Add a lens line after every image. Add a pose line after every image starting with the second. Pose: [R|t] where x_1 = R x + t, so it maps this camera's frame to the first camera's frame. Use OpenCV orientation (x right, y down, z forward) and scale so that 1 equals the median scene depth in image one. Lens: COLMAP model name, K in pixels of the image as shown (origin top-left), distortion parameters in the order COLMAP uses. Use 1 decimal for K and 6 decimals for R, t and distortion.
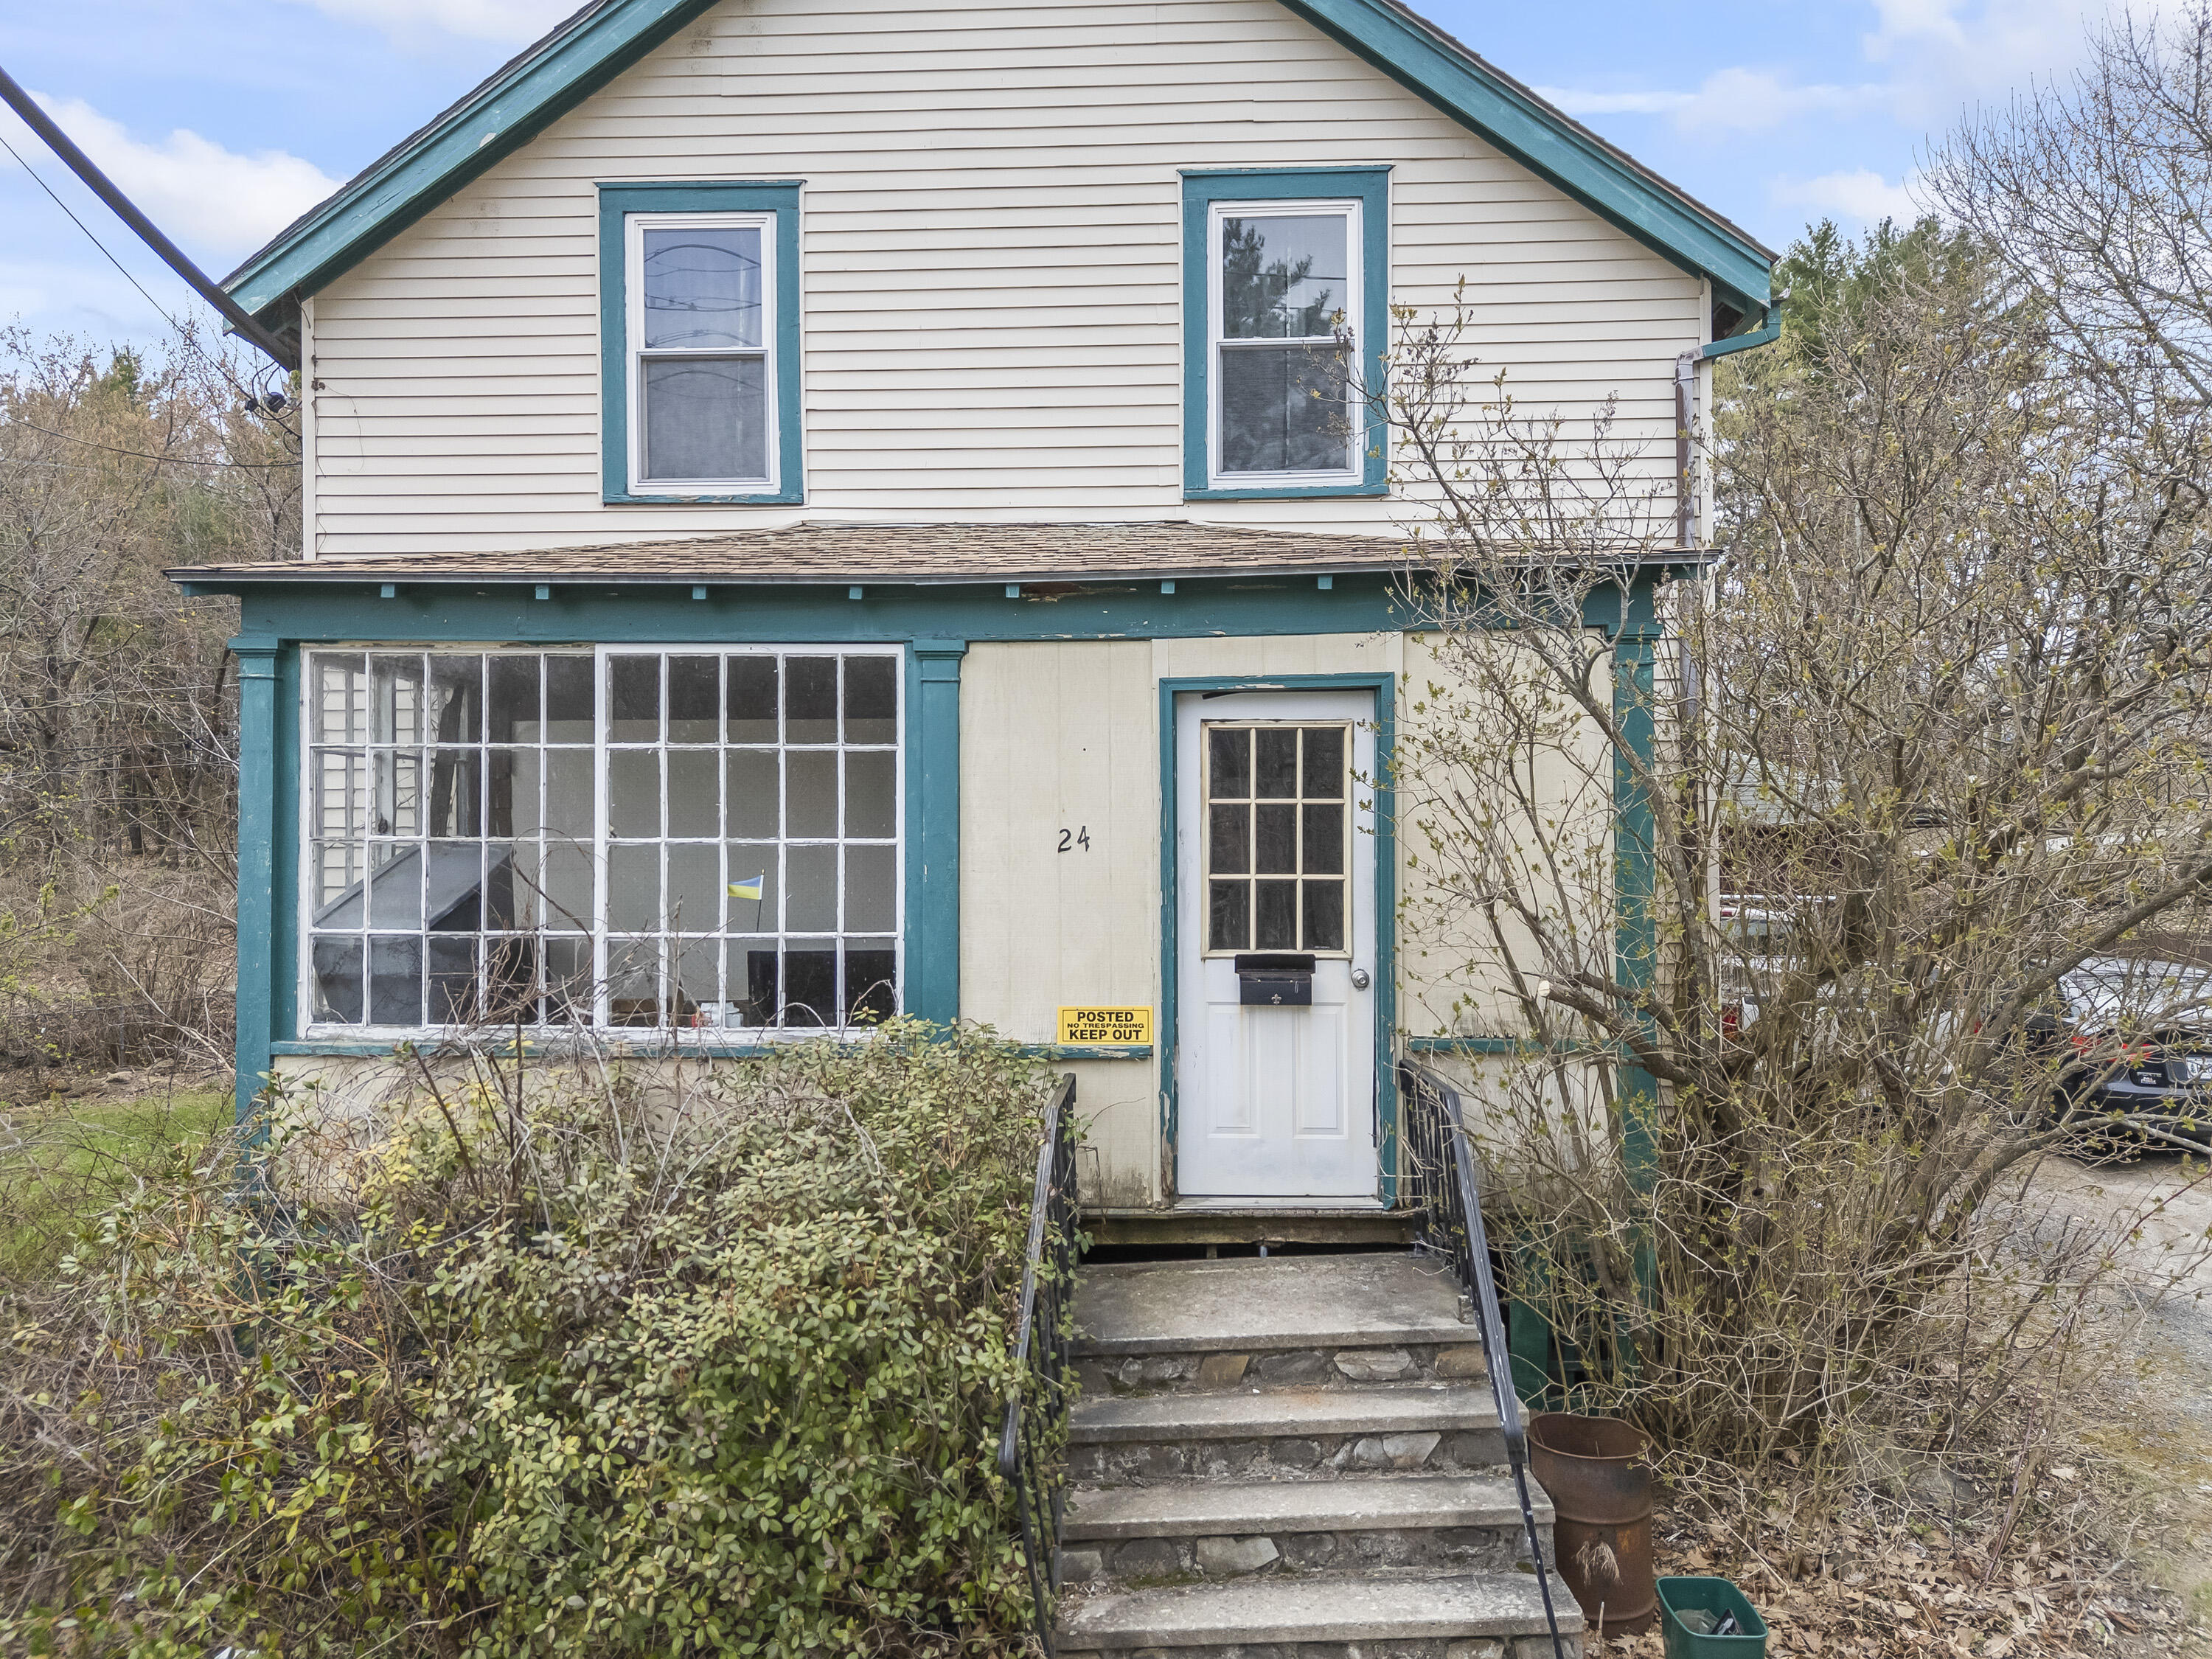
lens RADIAL K [[1624.8, 0, 1109.9], [0, 1624.8, 815.4], [0, 0, 1]] dist [0.096681, -0.112613]
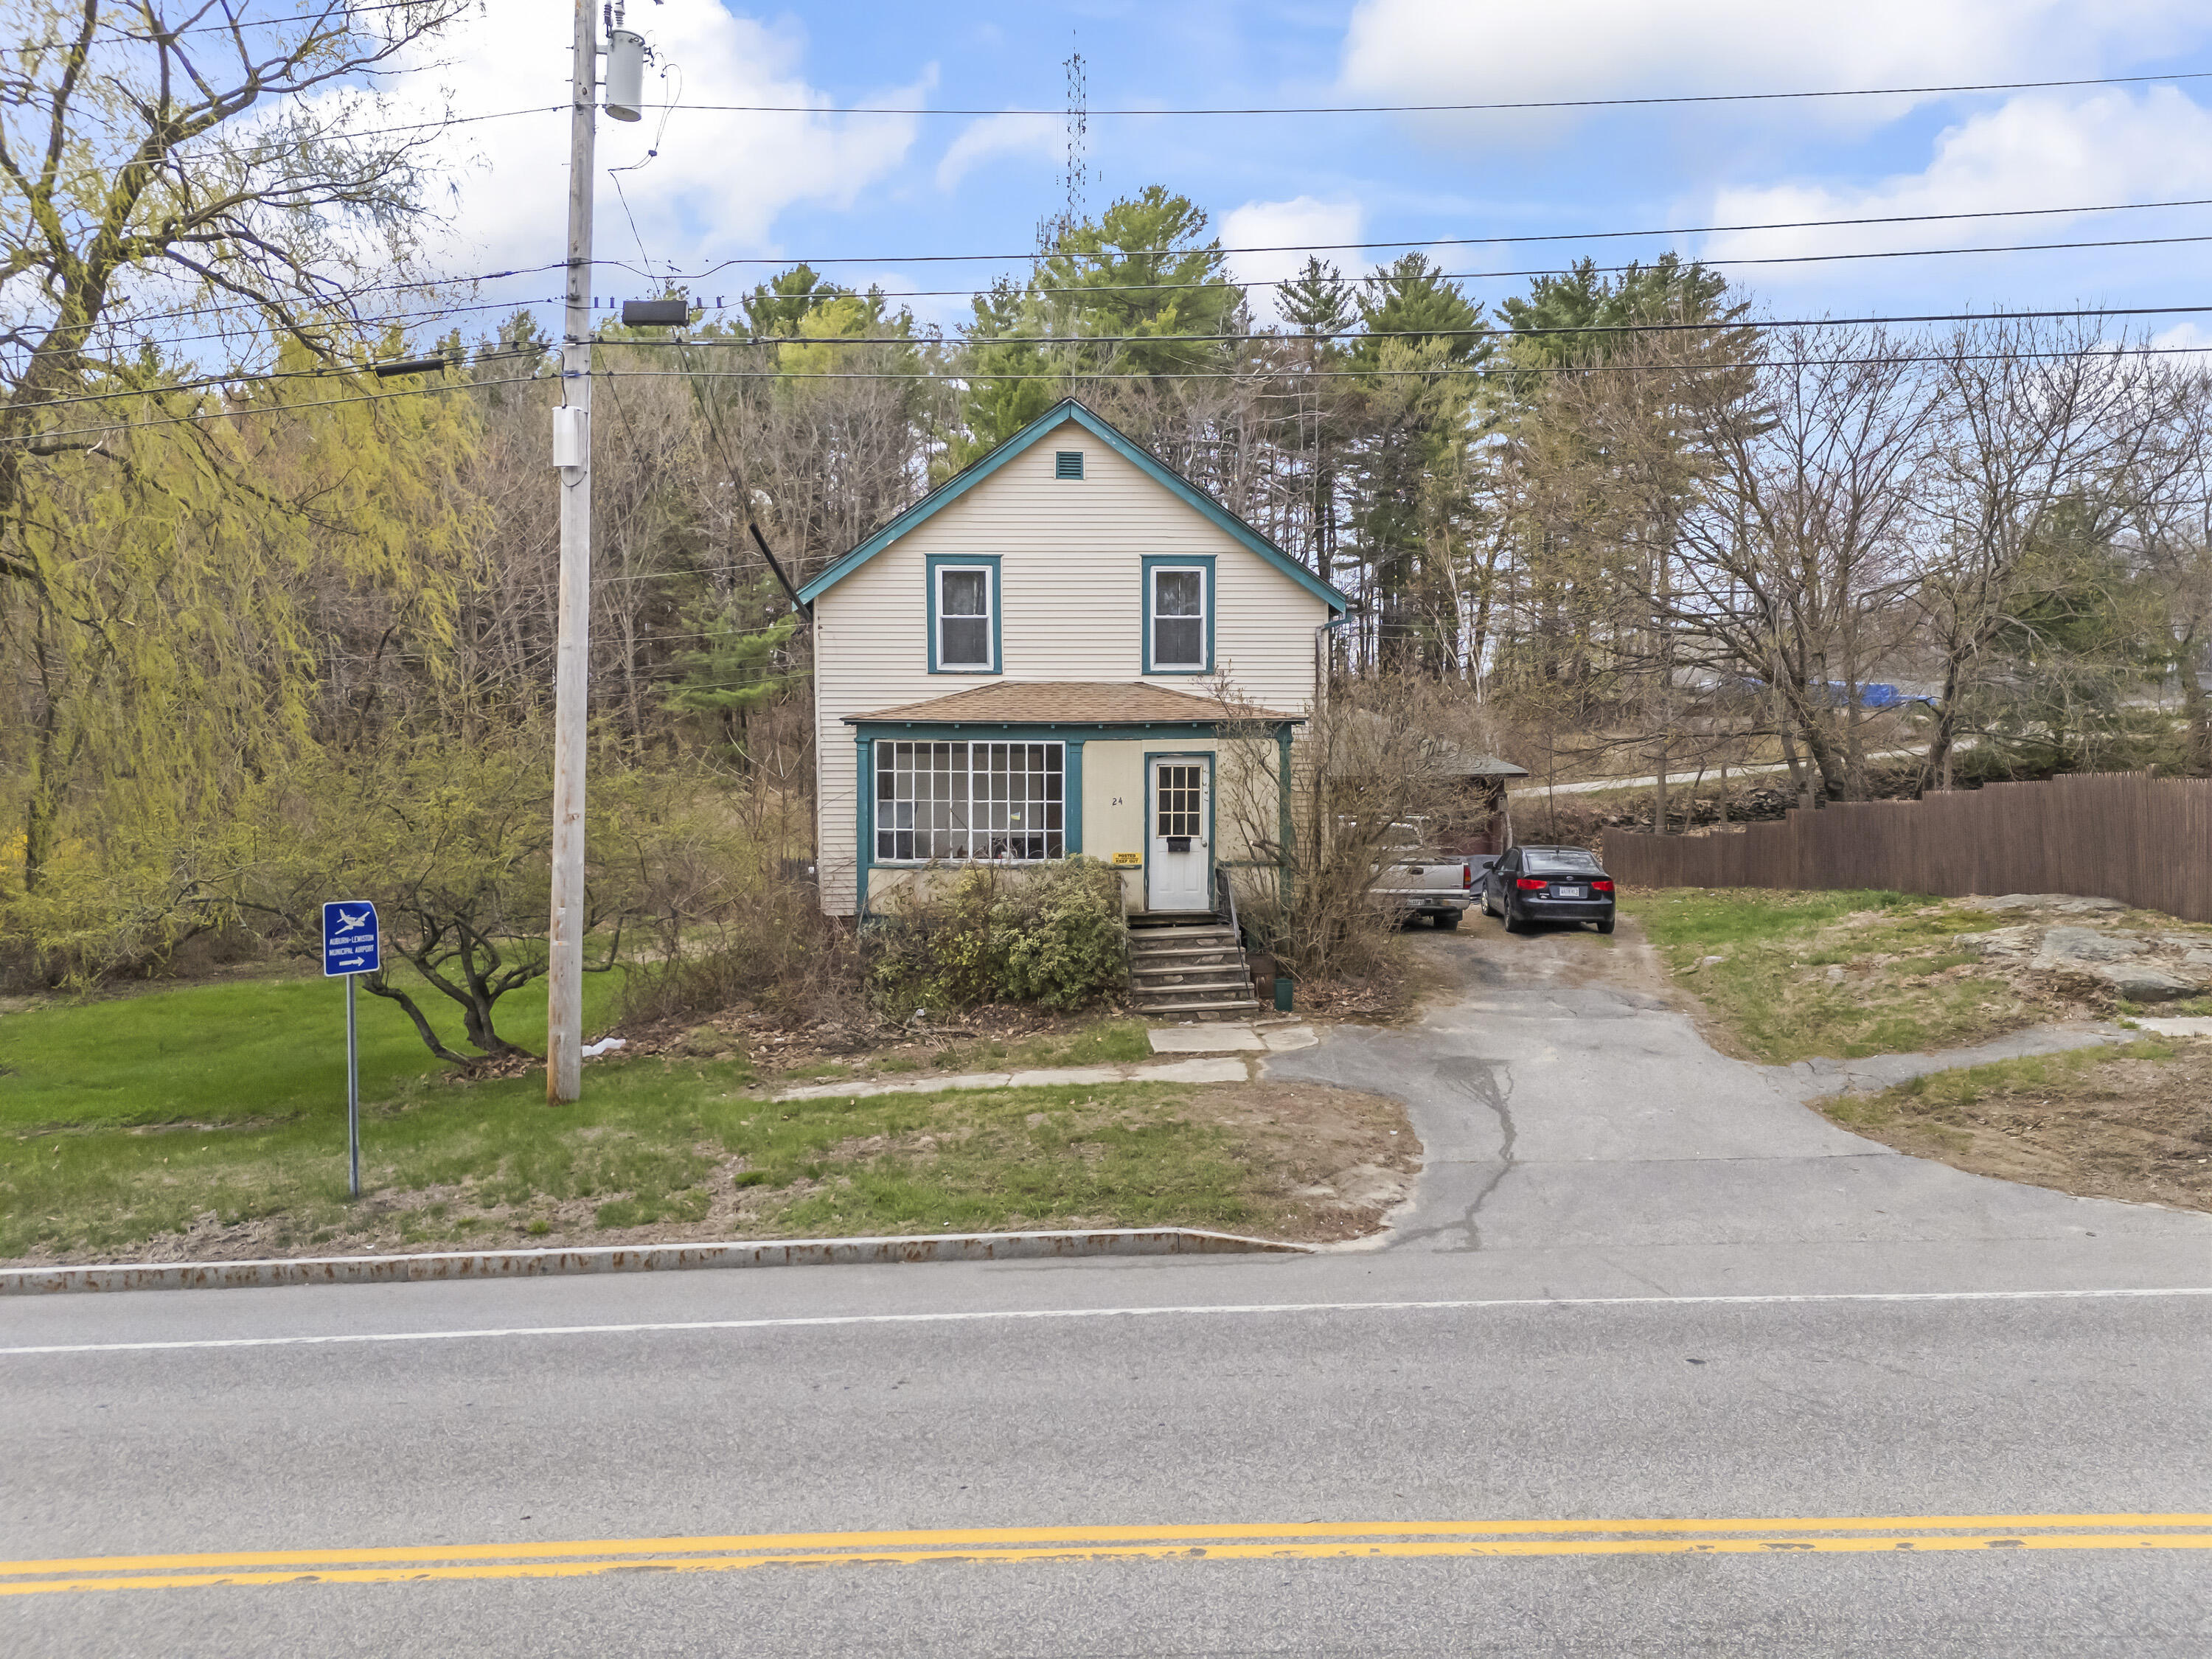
lens RADIAL K [[1583.3, 0, 1105.8], [0, 1583.3, 818.8], [0, 0, 1]] dist [0.135276, -0.238907]
pose [[0.995504, 0.000021, 0.094722, -0.342614], [-0.005138, 0.998540, 0.053773, -0.119479], [-0.094582, -0.054018, 0.994050, -2.127013]]
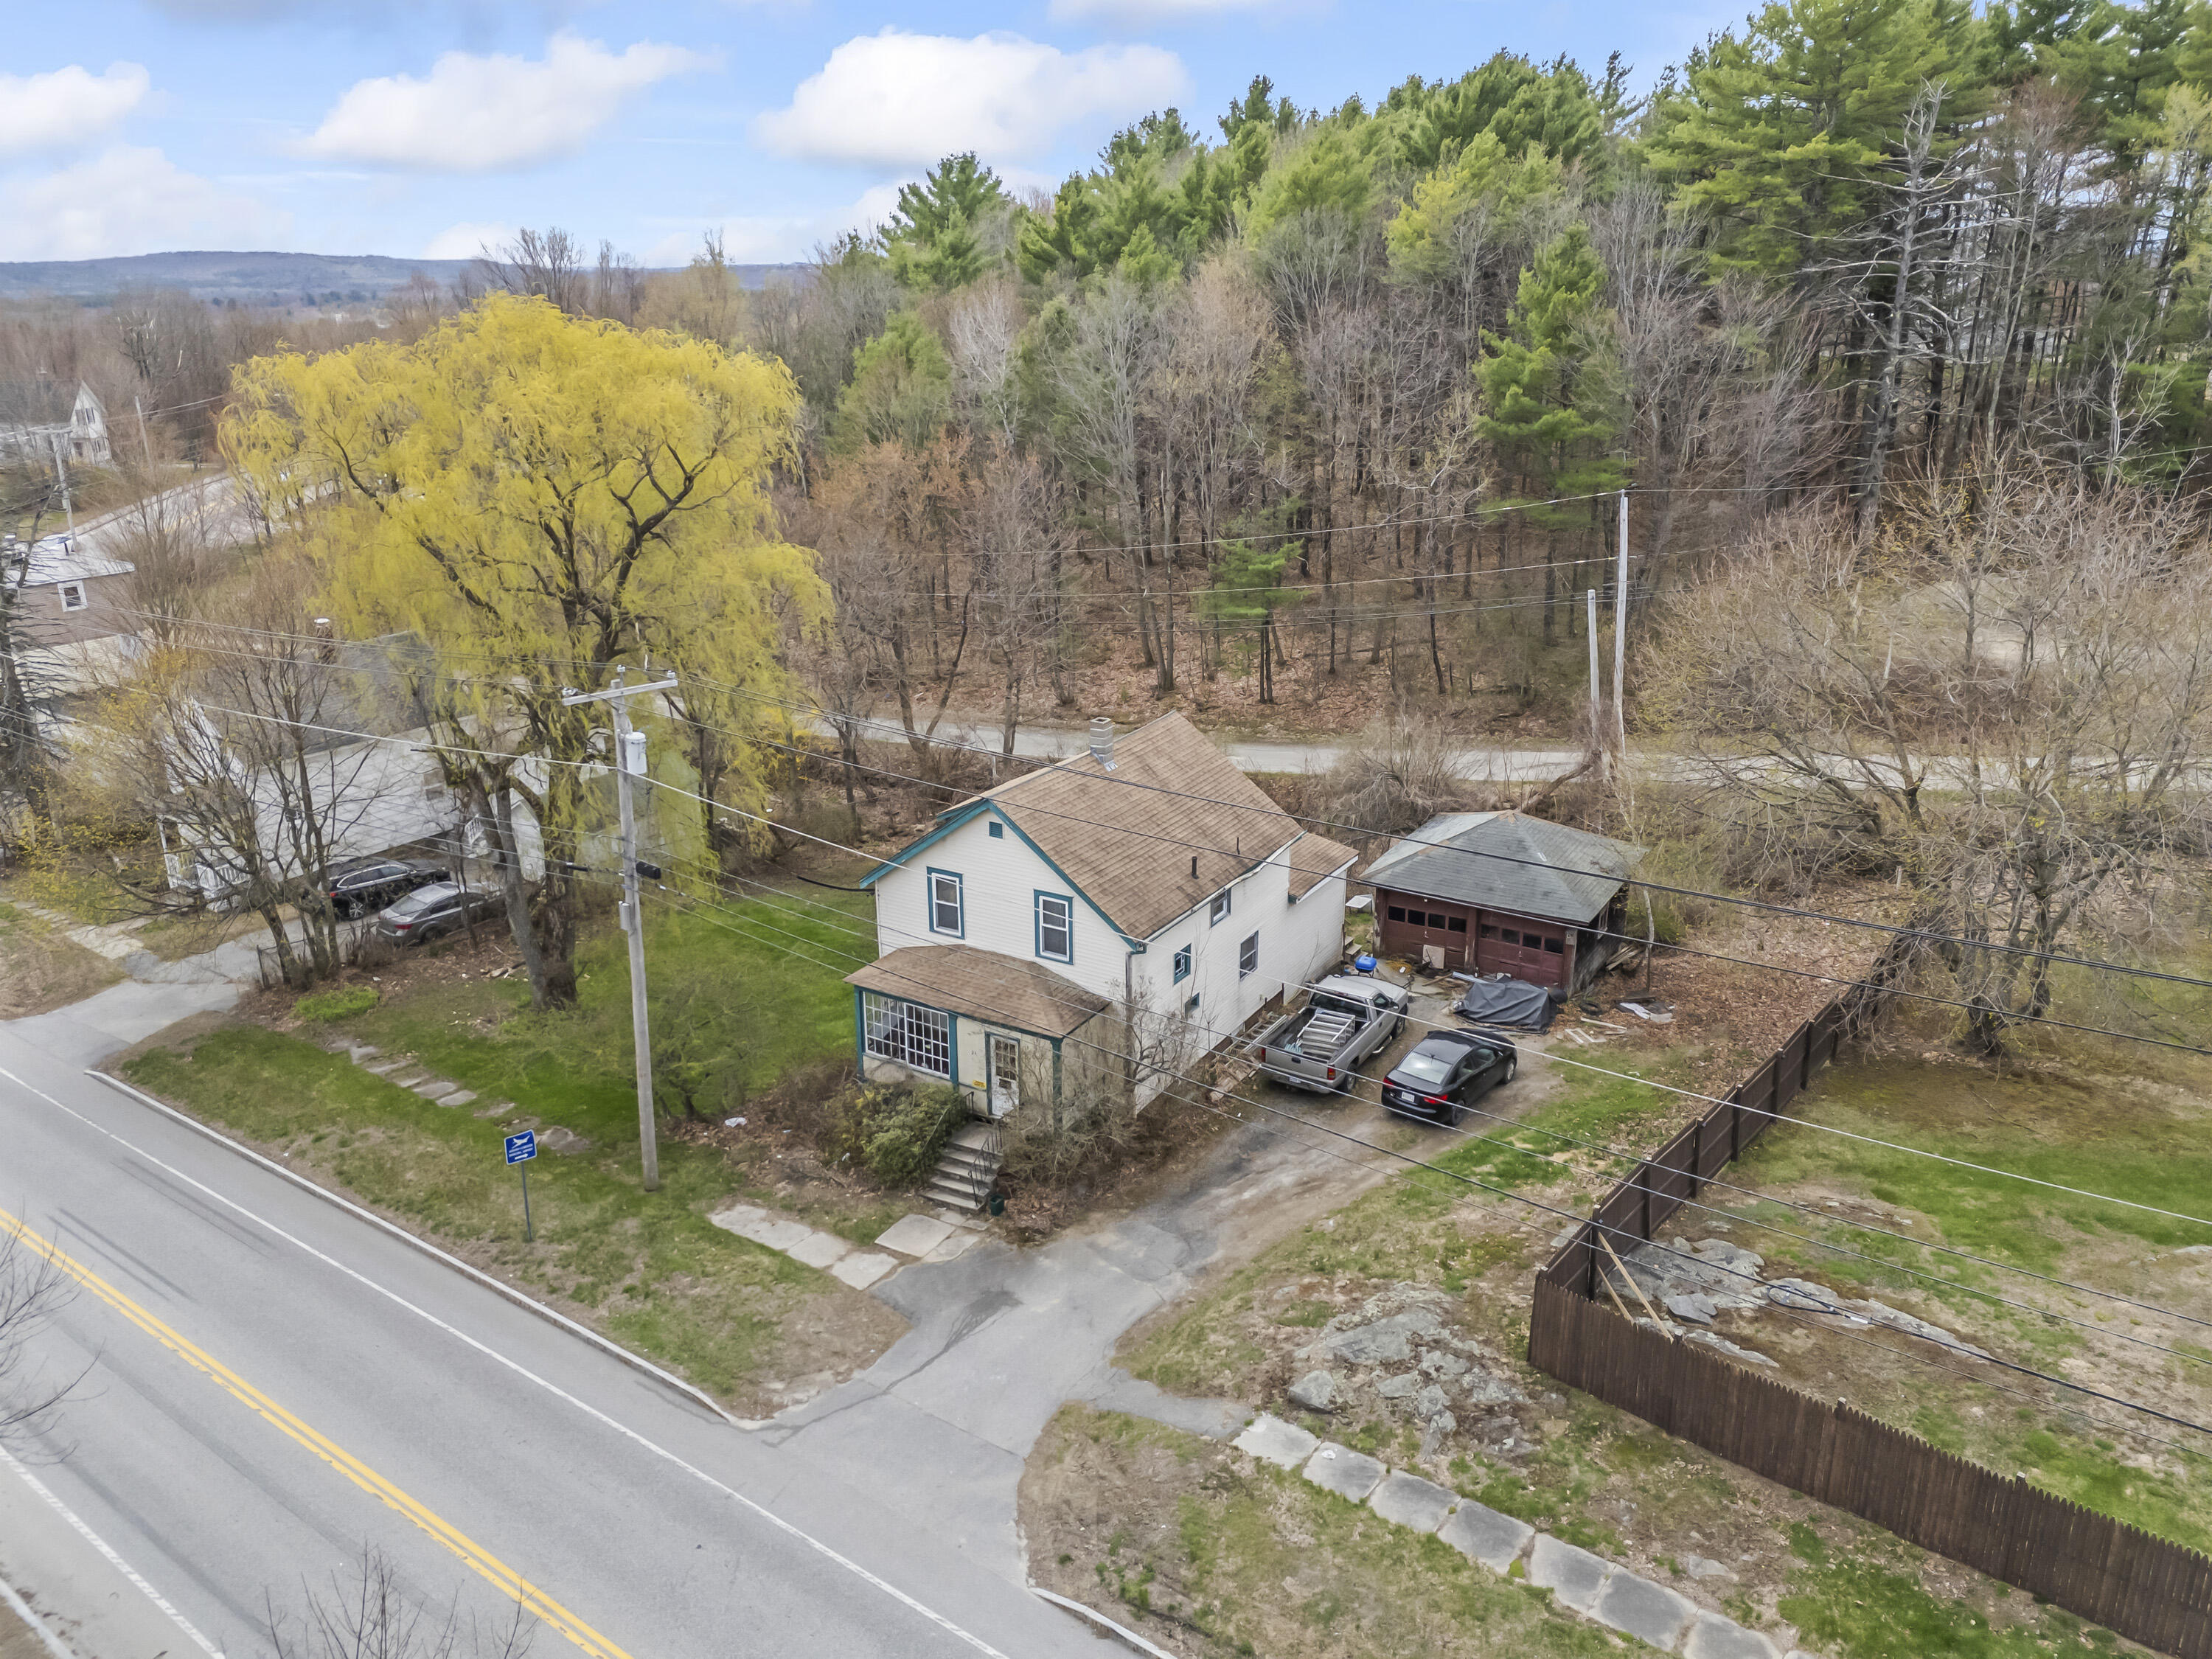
lens RADIAL K [[1583.3, 0, 1105.8], [0, 1583.3, 818.8], [0, 0, 1]] dist [0.135276, -0.238907]
pose [[0.879558, 0.153900, -0.450213, 2.703375], [0.008162, 0.941221, 0.337692, -2.576627], [0.475721, -0.300694, 0.826603, -3.049522]]
